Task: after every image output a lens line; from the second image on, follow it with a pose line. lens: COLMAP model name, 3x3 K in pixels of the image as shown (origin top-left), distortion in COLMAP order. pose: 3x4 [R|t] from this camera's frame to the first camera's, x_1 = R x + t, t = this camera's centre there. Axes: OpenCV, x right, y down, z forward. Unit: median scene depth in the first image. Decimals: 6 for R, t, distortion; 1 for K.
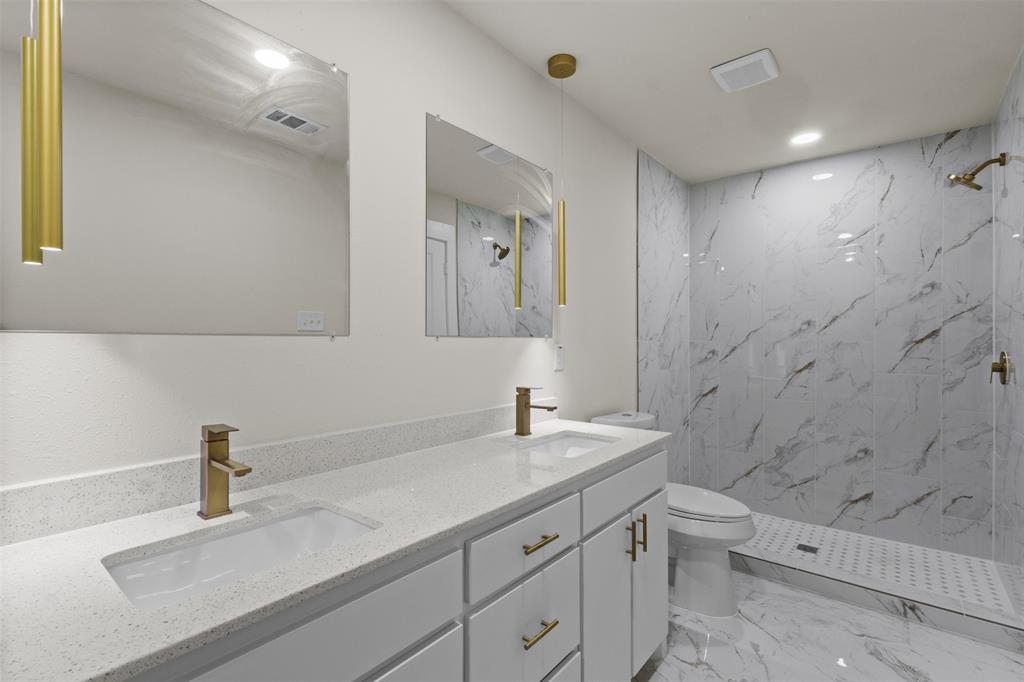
lens RADIAL K [[472.8, 0, 512.2], [0, 472.8, 347.6], [0, 0, 1]] dist [0.000660, 0.000530]
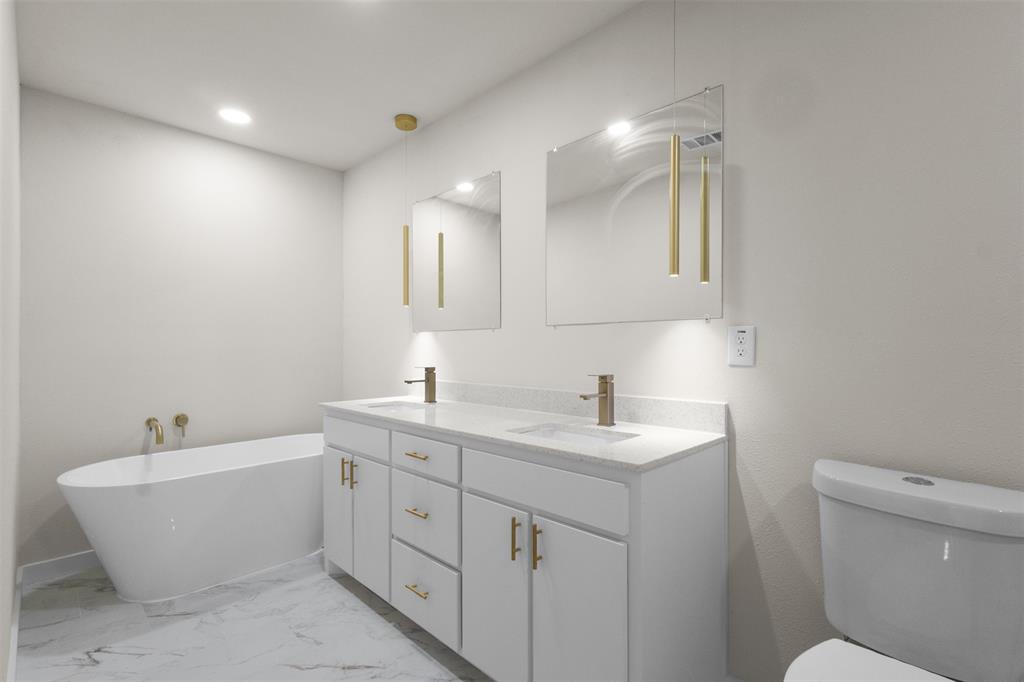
lens RADIAL K [[472.8, 0, 512.2], [0, 472.8, 347.6], [0, 0, 1]] dist [0.000660, 0.000530]
pose [[-0.096312, 0.008477, -0.995315, 1.131832], [-0.001776, 0.999961, 0.008688, 0.024359], [0.995350, 0.002605, -0.096293, 1.043965]]
